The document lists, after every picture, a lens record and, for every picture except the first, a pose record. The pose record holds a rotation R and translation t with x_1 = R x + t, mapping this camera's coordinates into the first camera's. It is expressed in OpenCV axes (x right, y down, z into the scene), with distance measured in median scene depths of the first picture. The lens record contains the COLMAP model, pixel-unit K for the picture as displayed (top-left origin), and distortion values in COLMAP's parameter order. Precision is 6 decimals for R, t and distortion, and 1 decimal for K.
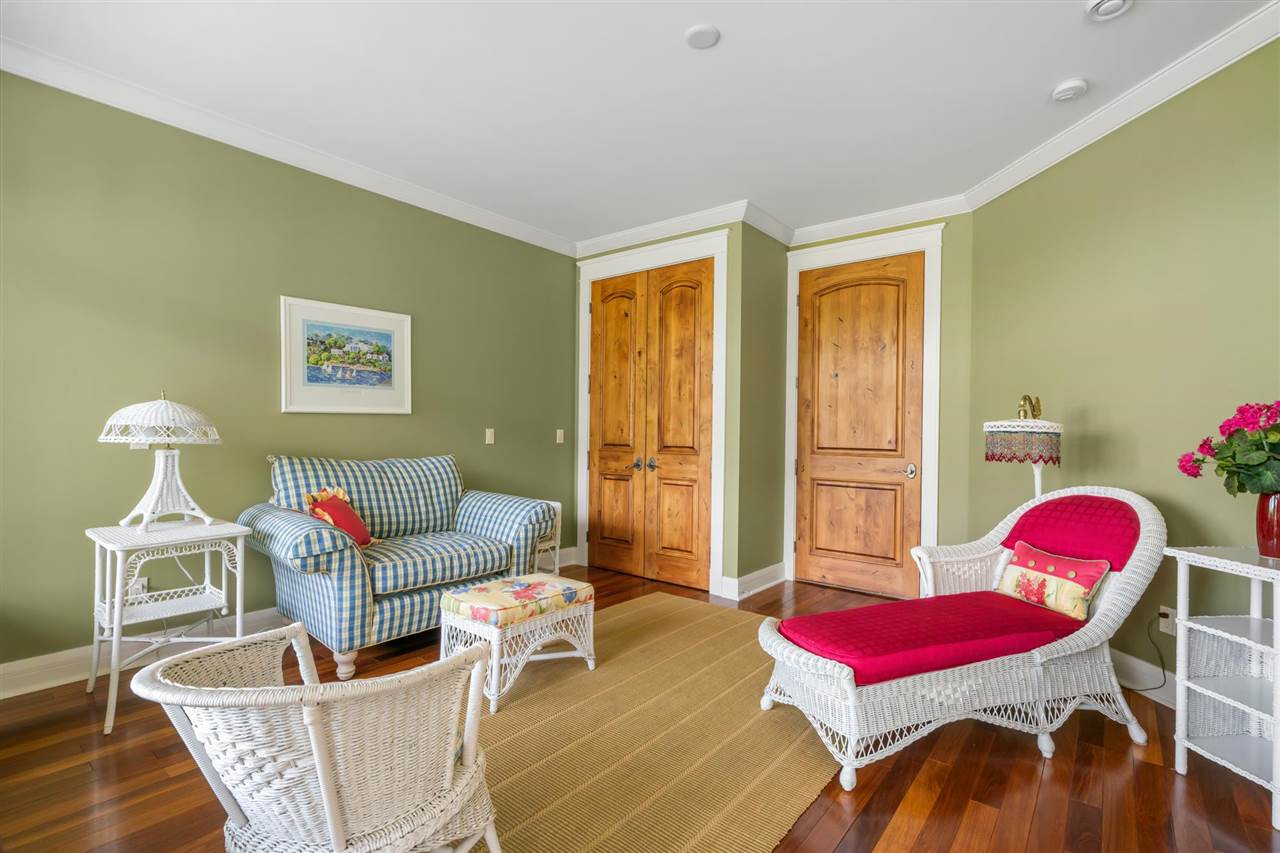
lens RADIAL K [[583.2, 0, 639.9], [0, 583.2, 433.0], [0, 0, 1]] dist [-0.003923, 0.000736]
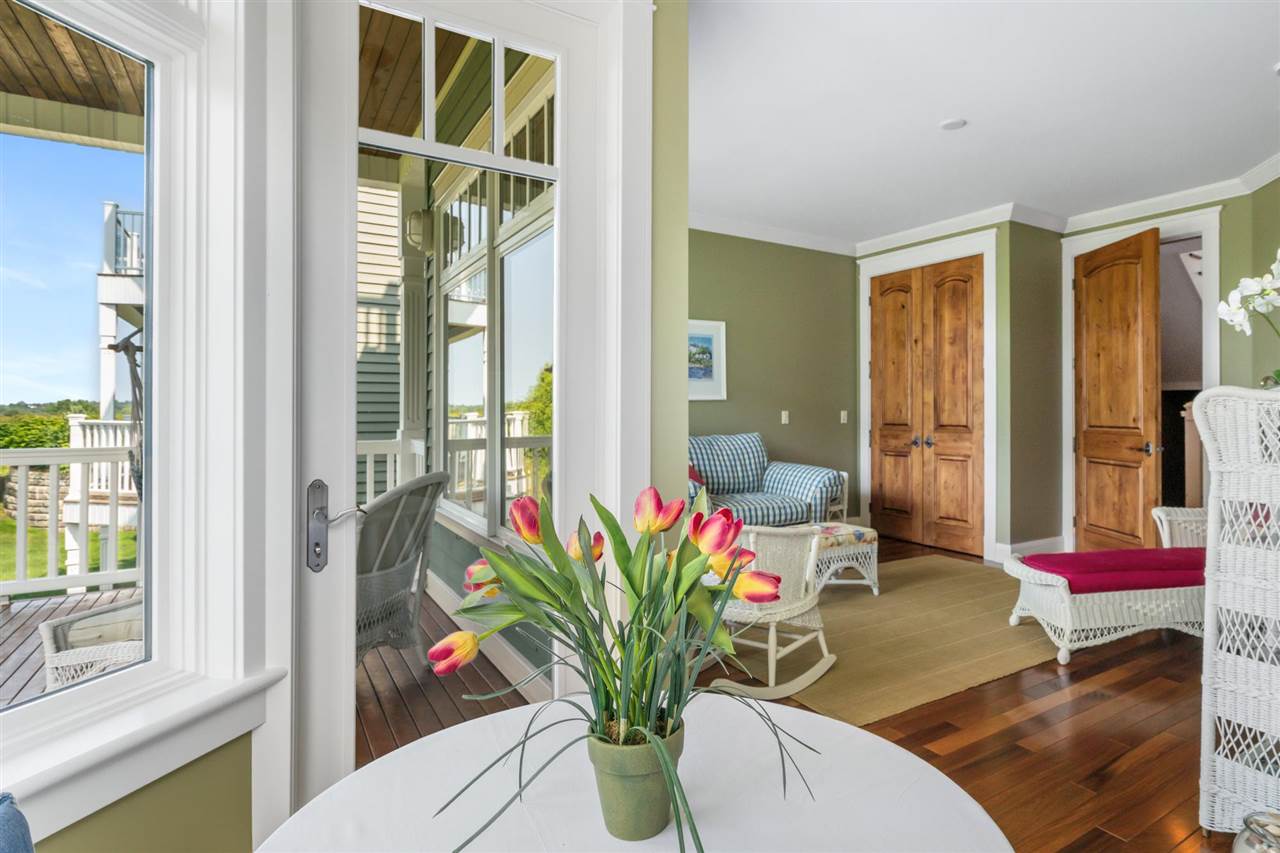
lens RADIAL K [[683.0, 0, 724.7], [0, 683.0, 403.4], [0, 0, 1]] dist [0.007087, 0.000257]
pose [[0.957744, -0.012889, -0.287333, 0.029148], [0.008589, 0.999832, -0.016221, -0.001332], [0.287493, 0.013068, 0.957693, -0.442757]]
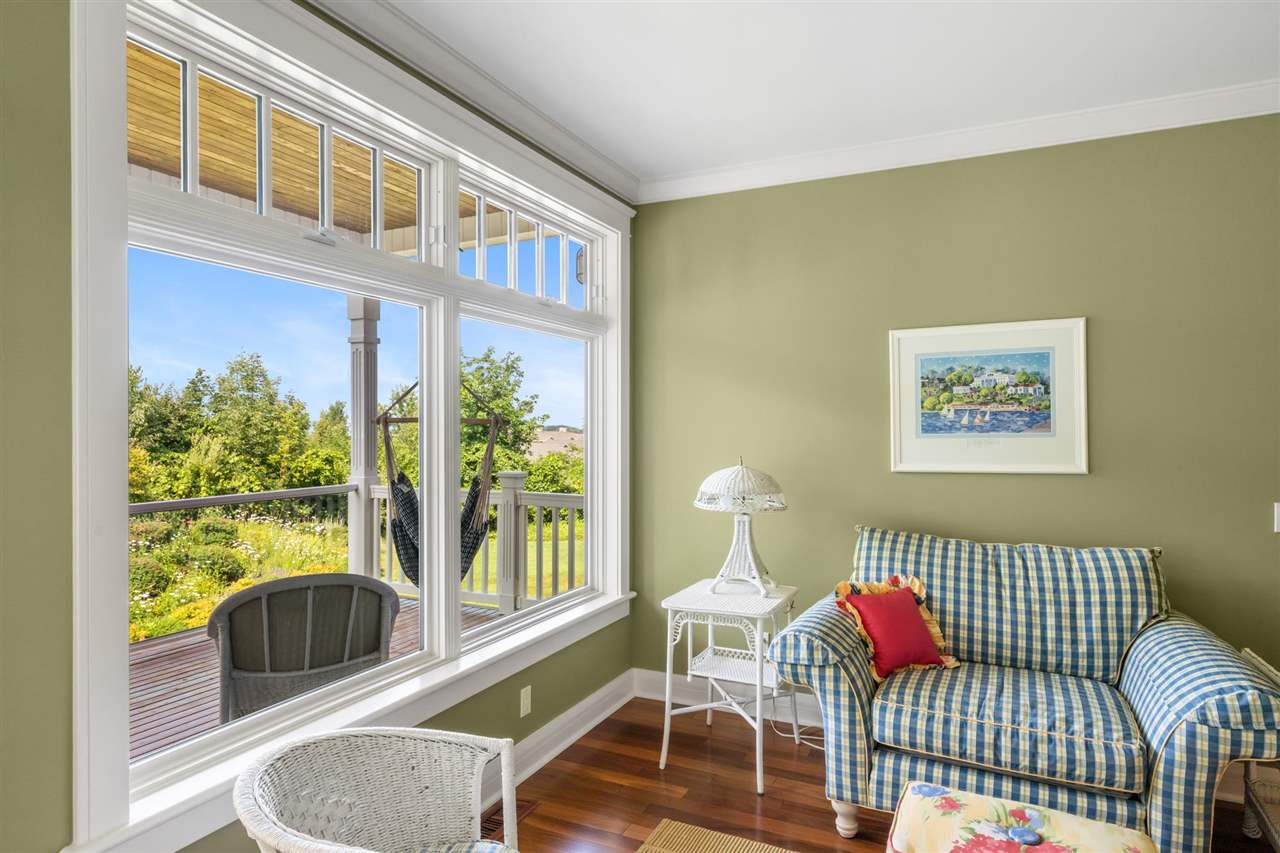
lens RADIAL K [[735.0, 0, 647.8], [0, 735.0, 422.6], [0, 0, 1]] dist [0.005862, 0.002711]
pose [[0.241942, -0.014525, -0.970182, 0.285807], [-0.002924, 0.999872, -0.015698, -0.079829], [0.970286, 0.006635, 0.241869, 0.377027]]
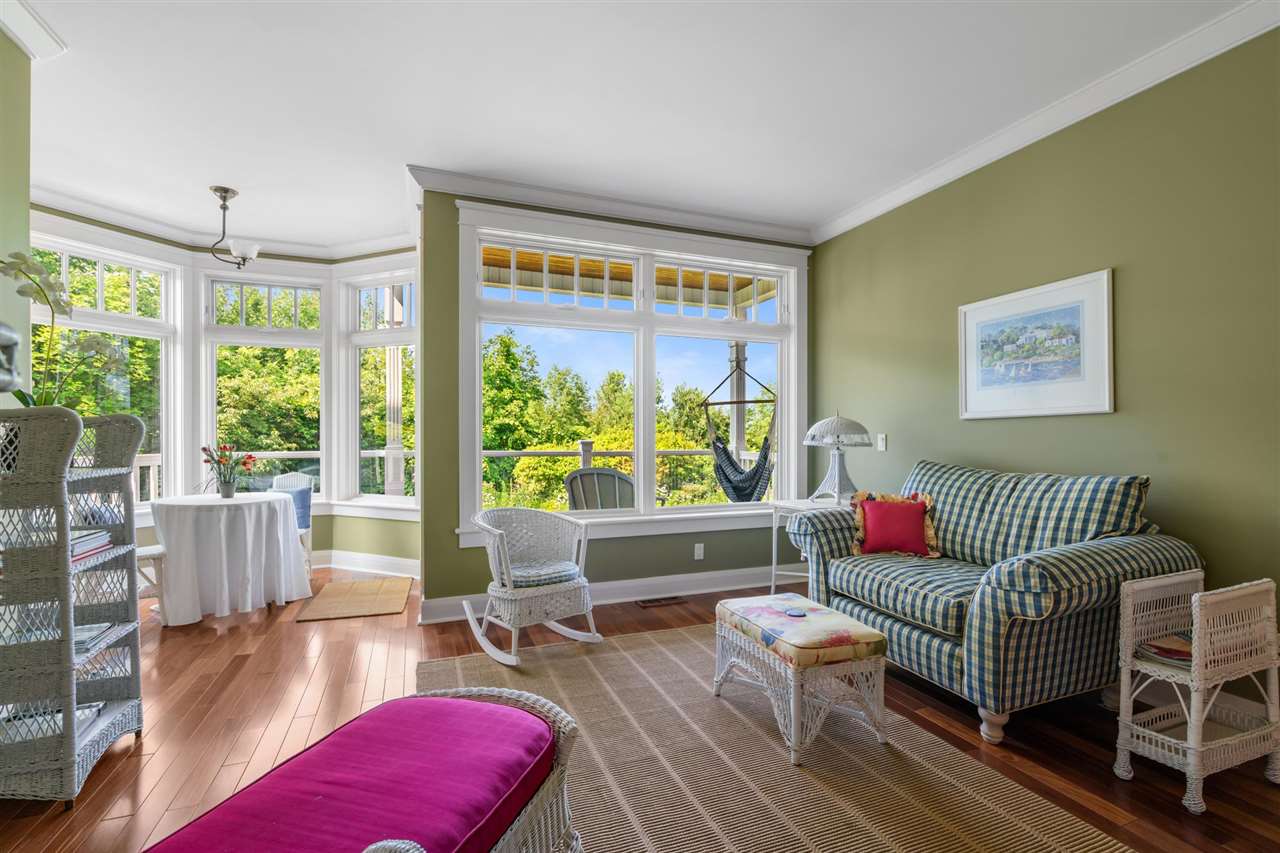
lens RADIAL K [[583.2, 0, 648.3], [0, 583.2, 432.5], [0, 0, 1]] dist [-0.003923, 0.000736]
pose [[-0.488461, -0.014895, -0.872459, 0.502460], [-0.008678, 0.999888, -0.012212, 0.004398], [0.872543, 0.001606, -0.488536, 0.931860]]
